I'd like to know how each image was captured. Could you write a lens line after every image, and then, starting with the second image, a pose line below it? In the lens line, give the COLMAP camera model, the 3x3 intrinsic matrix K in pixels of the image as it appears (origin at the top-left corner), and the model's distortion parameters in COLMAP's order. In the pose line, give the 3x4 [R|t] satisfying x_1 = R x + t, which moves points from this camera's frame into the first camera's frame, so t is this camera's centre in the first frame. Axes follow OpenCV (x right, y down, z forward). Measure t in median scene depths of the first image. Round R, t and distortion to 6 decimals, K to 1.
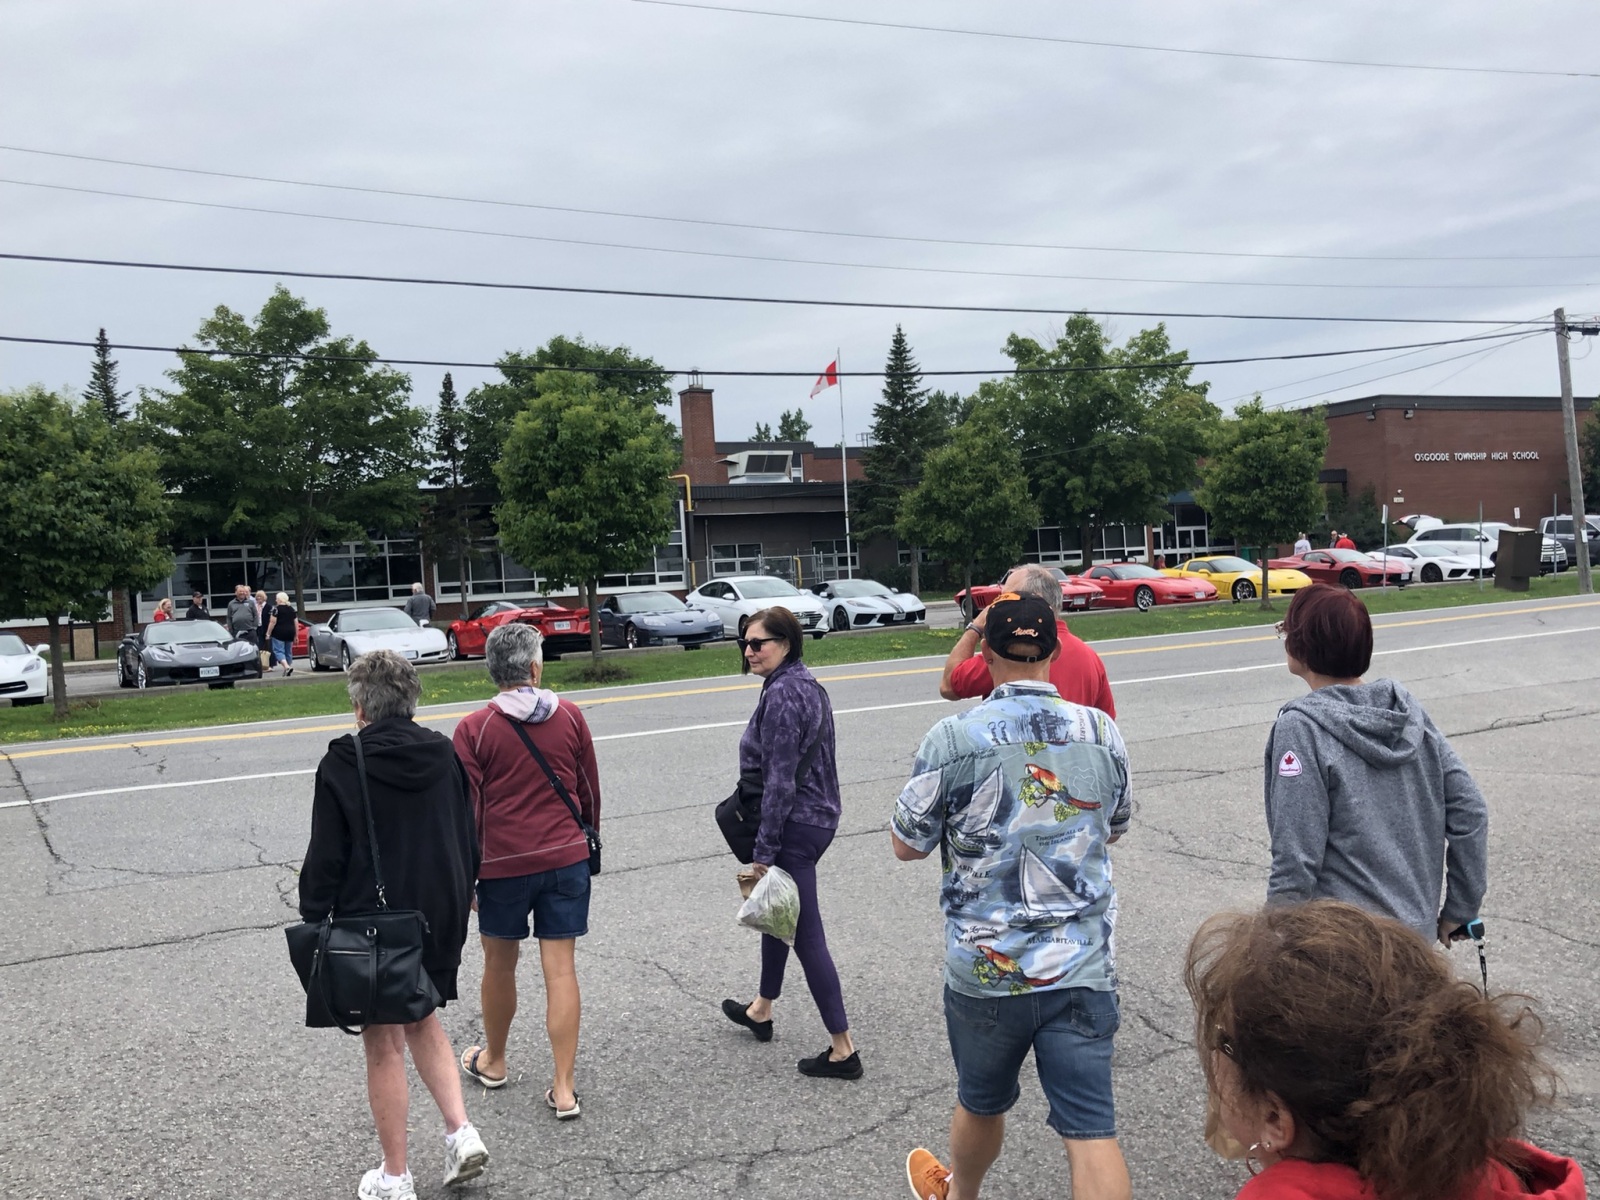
lens RADIAL K [[1526.4, 0, 800.0], [0, 1526.4, 600.0], [0, 0, 1]] dist [0.004501, -0.008993]
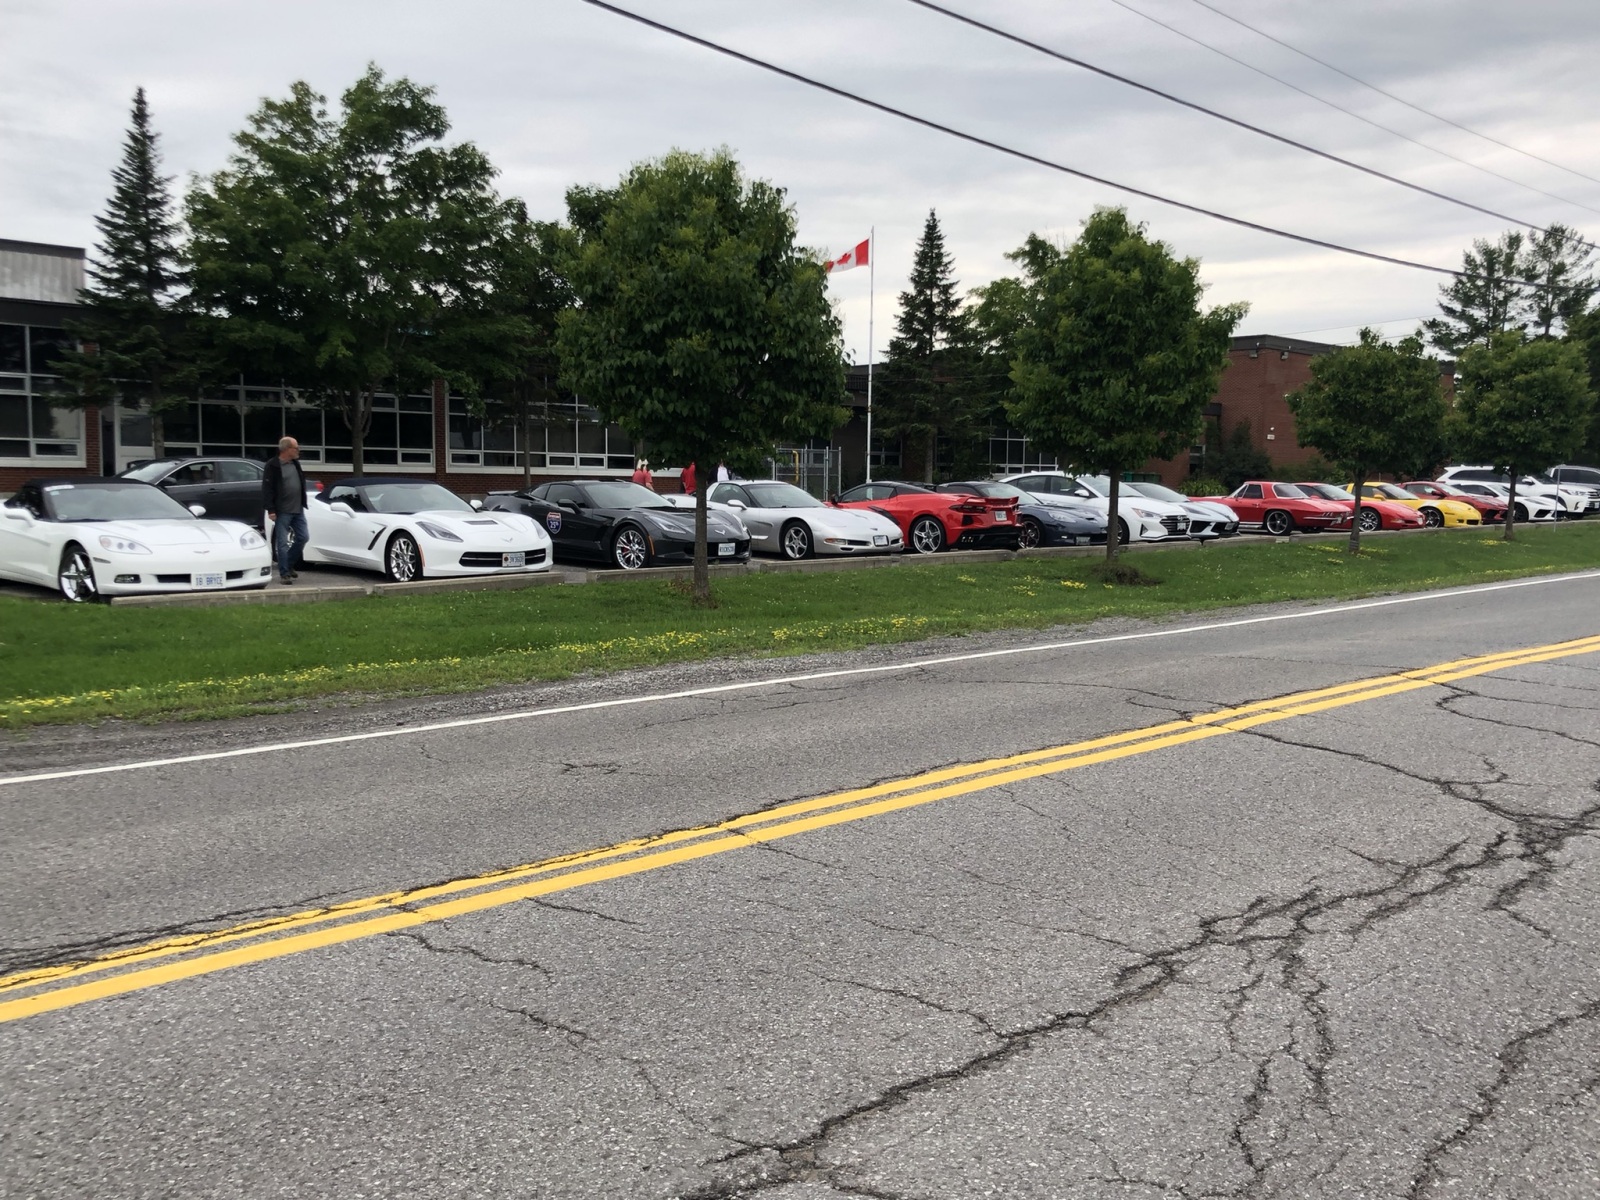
lens RADIAL K [[1510.3, 0, 800.0], [0, 1510.3, 600.0], [0, 0, 1]] dist [-0.018379, -0.006248]
pose [[0.953293, 0.044980, 0.298681, -0.273602], [-0.063914, 0.996498, 0.053923, 0.013743], [-0.295209, -0.070495, 0.952828, 0.124144]]
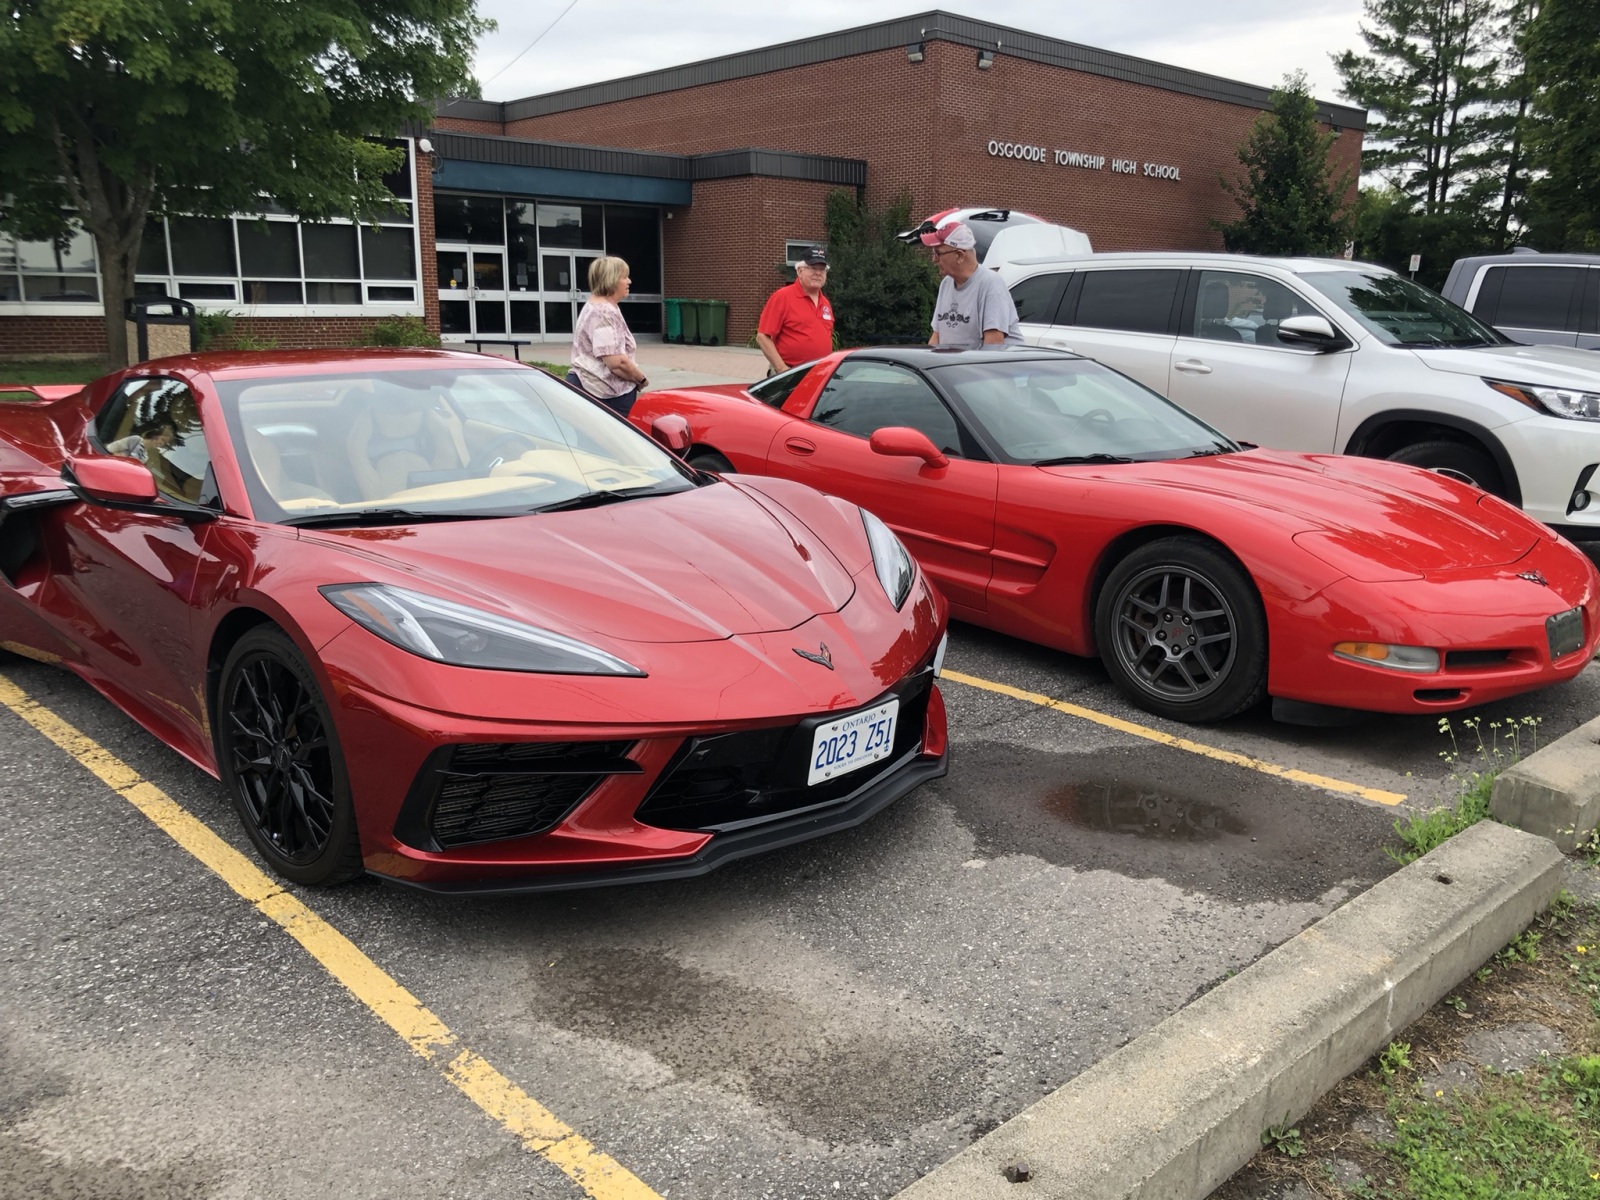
lens RADIAL K [[1298.5, 0, 800.0], [0, 1298.5, 600.0], [0, 0, 1]] dist [-0.001260, -0.055470]
pose [[0.965851, 0.007294, 0.258997, 0.277886], [-0.059412, 0.979204, 0.193982, -0.027821], [-0.252196, -0.202745, 0.946198, 0.693156]]
